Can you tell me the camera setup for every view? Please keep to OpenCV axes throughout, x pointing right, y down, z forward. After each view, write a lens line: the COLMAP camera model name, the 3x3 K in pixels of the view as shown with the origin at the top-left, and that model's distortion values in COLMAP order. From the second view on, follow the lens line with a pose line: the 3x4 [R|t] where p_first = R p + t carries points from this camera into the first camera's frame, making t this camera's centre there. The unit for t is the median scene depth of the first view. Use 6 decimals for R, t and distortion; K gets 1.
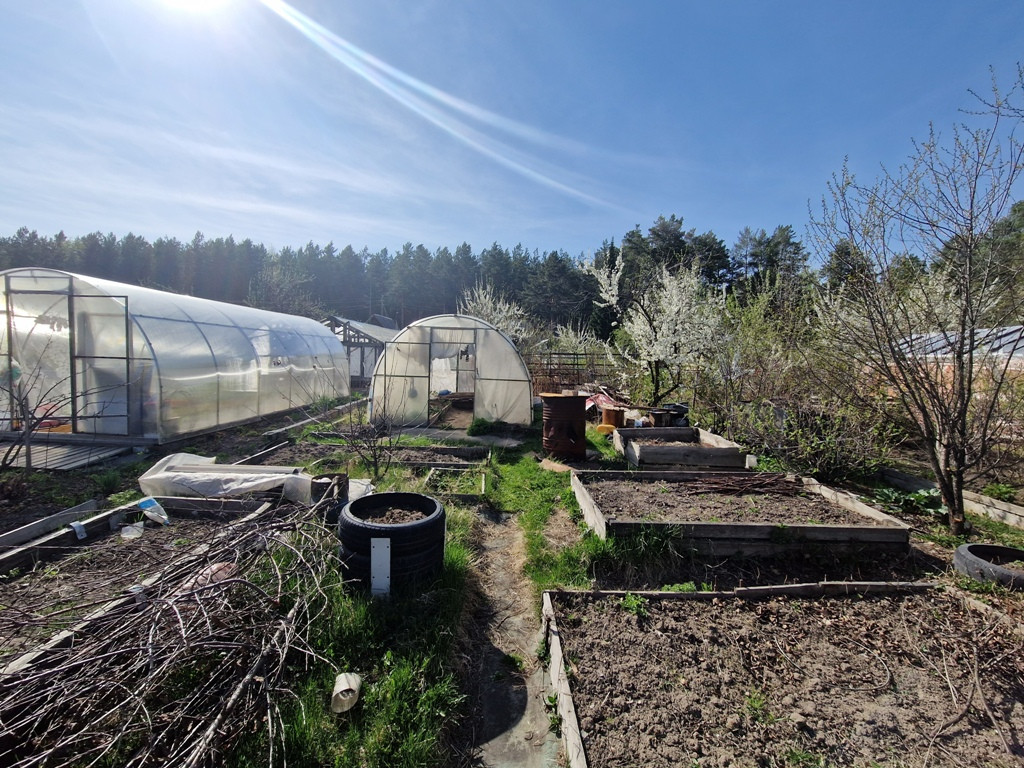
lens RADIAL K [[410.0, 0, 519.2], [0, 410.0, 389.1], [0, 0, 1]] dist [0.006872, -0.005177]
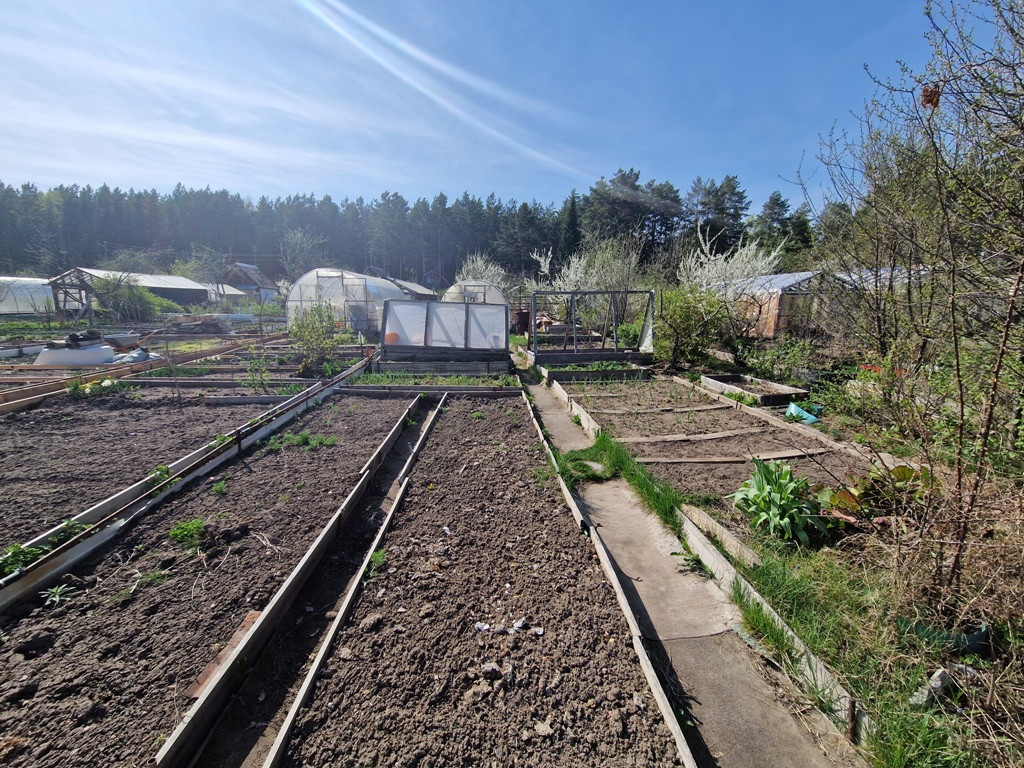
lens RADIAL K [[410.0, 0, 513.2], [0, 410.0, 389.4], [0, 0, 1]] dist [0.006872, -0.005177]
pose [[0.997963, -0.031937, 0.055228, -0.015499], [0.024456, 0.991057, 0.131181, 0.010071], [-0.058924, -0.129563, 0.989819, -0.110274]]
